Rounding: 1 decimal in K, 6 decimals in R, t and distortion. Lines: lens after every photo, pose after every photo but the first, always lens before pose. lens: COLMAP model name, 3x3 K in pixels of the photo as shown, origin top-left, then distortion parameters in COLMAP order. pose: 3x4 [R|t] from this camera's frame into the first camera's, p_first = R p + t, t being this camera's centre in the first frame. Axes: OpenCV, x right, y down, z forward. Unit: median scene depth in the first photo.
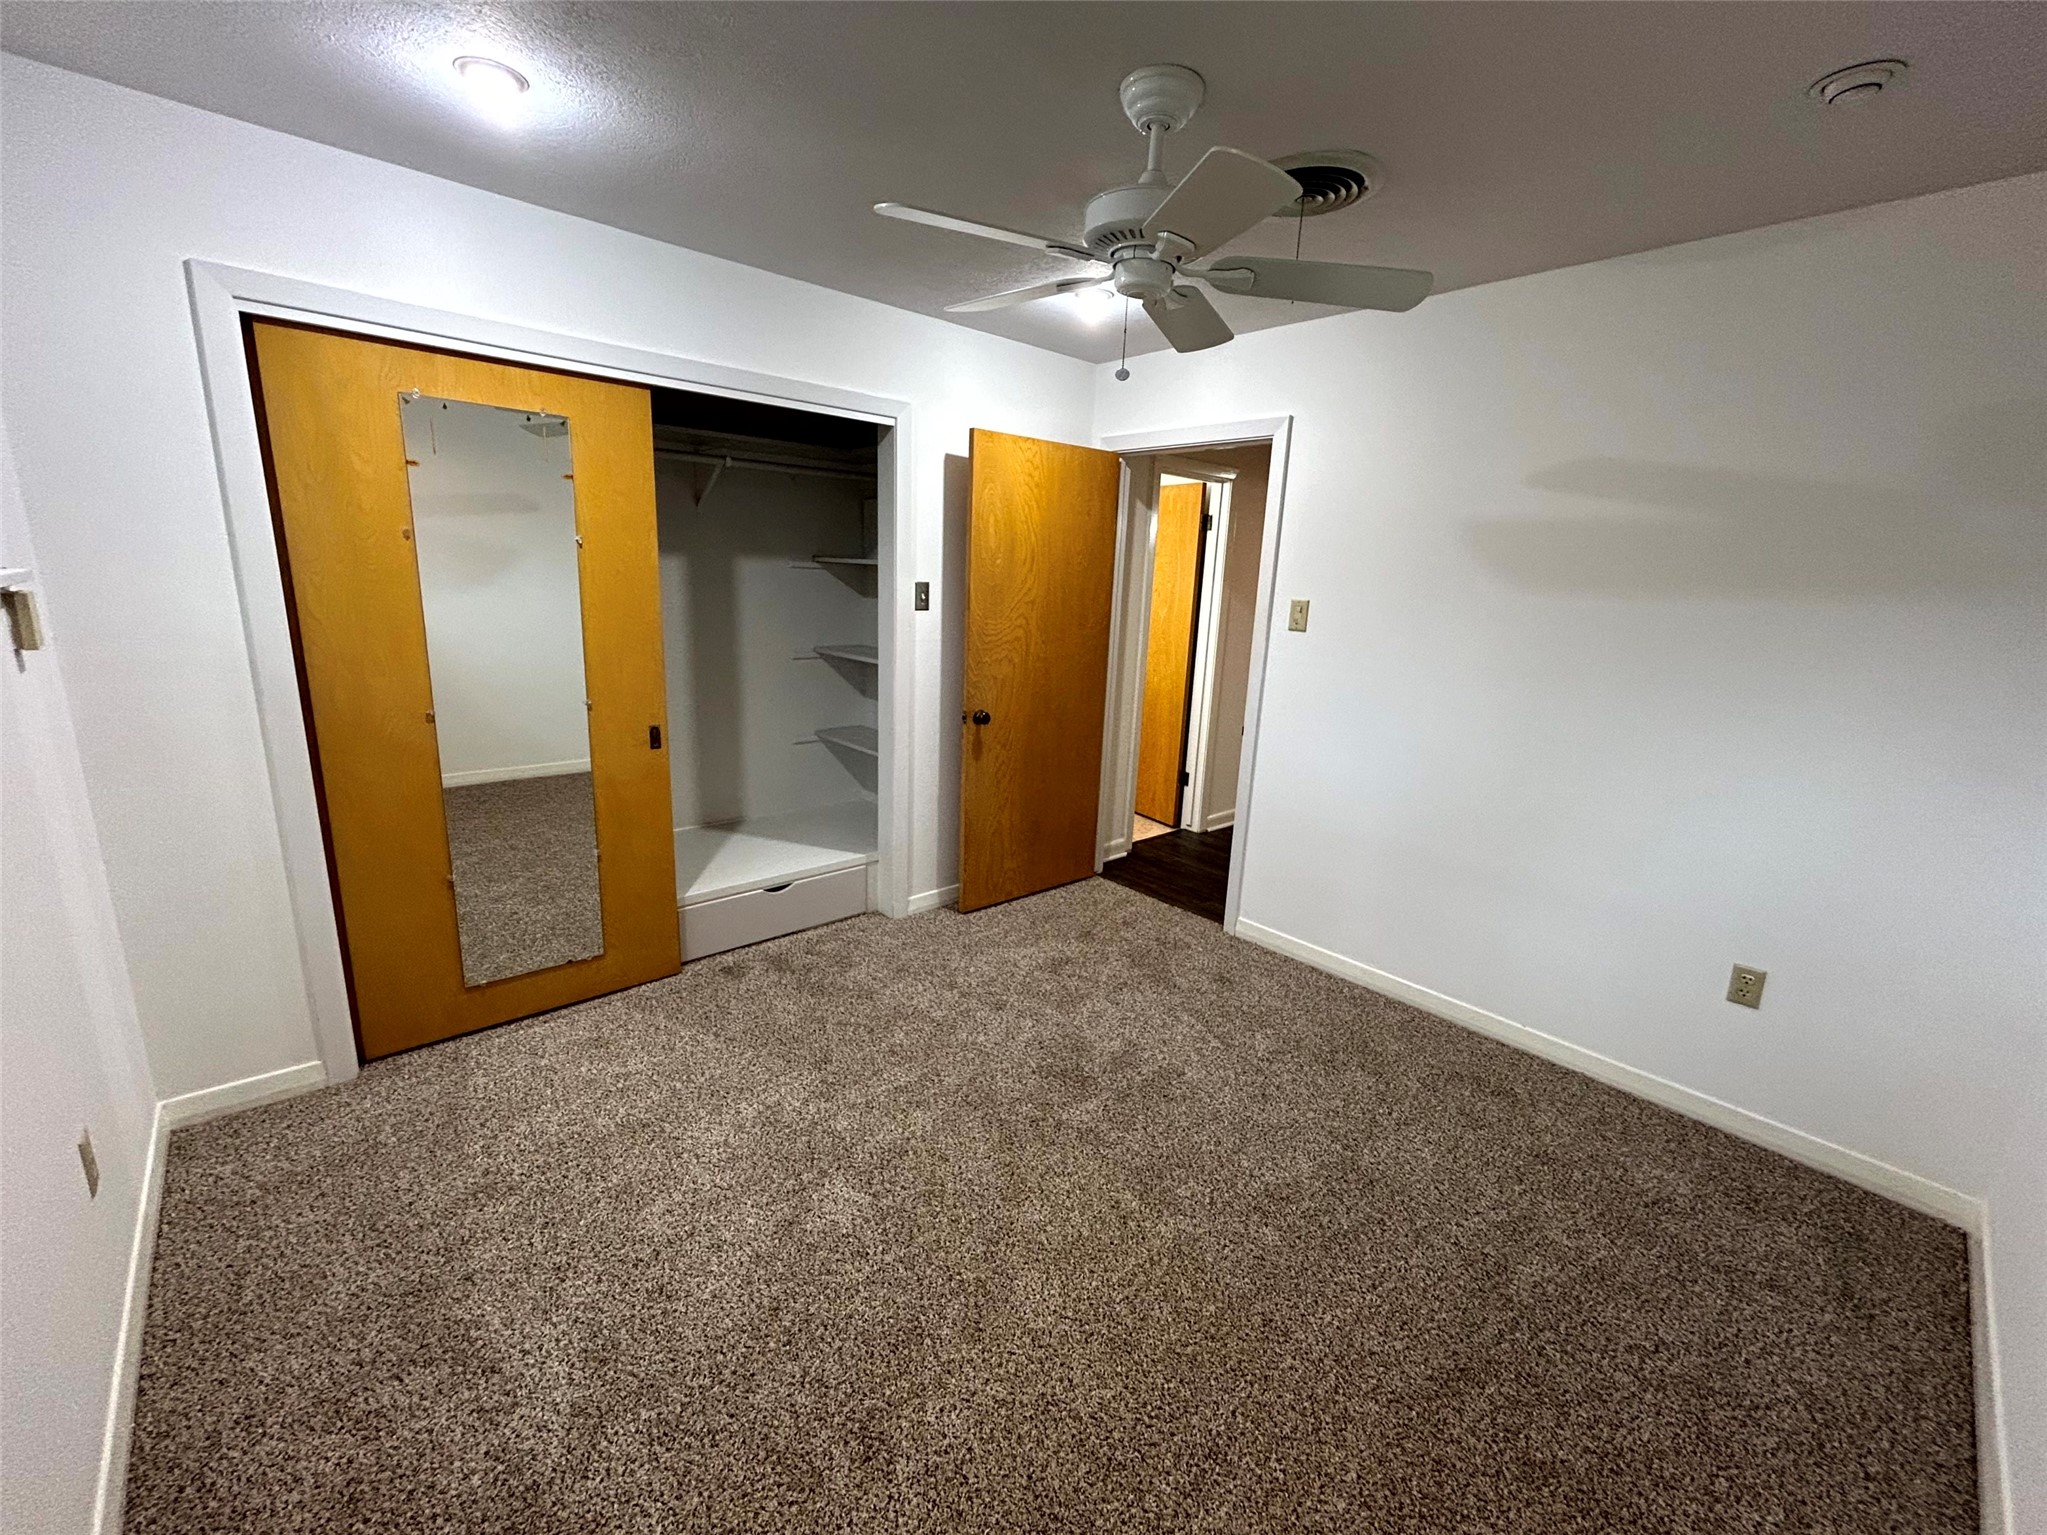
lens RADIAL K [[826.3, 0, 1029.0], [0, 826.3, 759.5], [0, 0, 1]] dist [-0.000323, -0.000428]
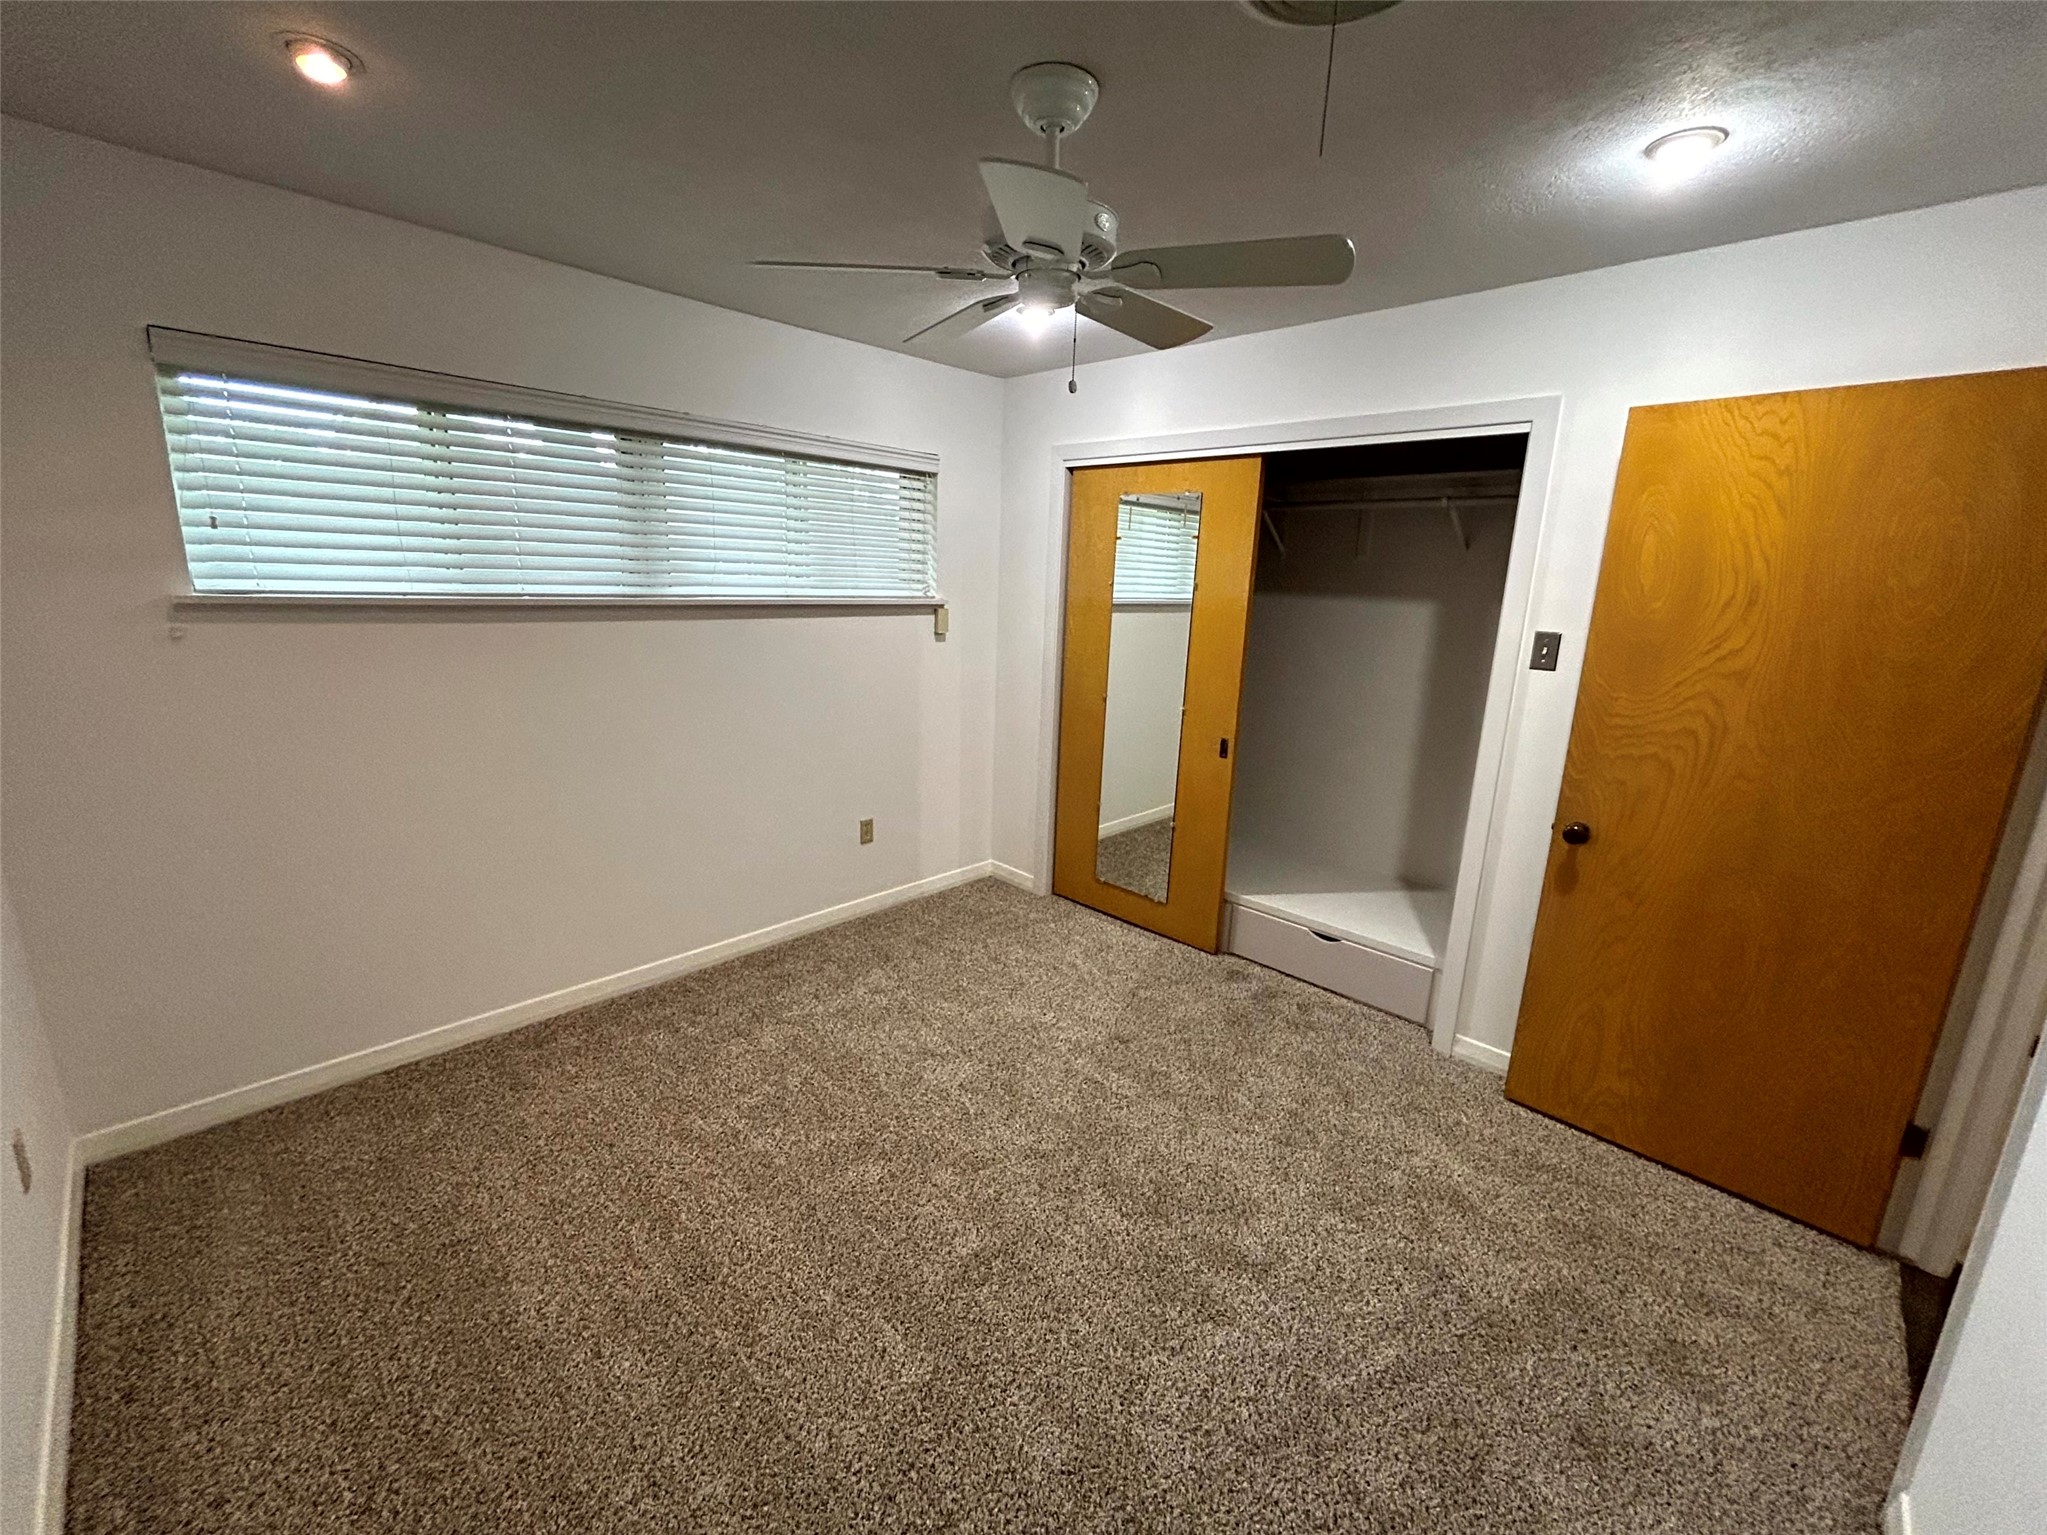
lens RADIAL K [[826.3, 0, 1029.0], [0, 826.3, 759.5], [0, 0, 1]] dist [-0.000323, -0.000428]
pose [[0.067737, 0.174163, -0.982384, 0.598333], [-0.255690, 0.954792, 0.151641, -0.103239], [0.964383, 0.240914, 0.109207, 0.512977]]
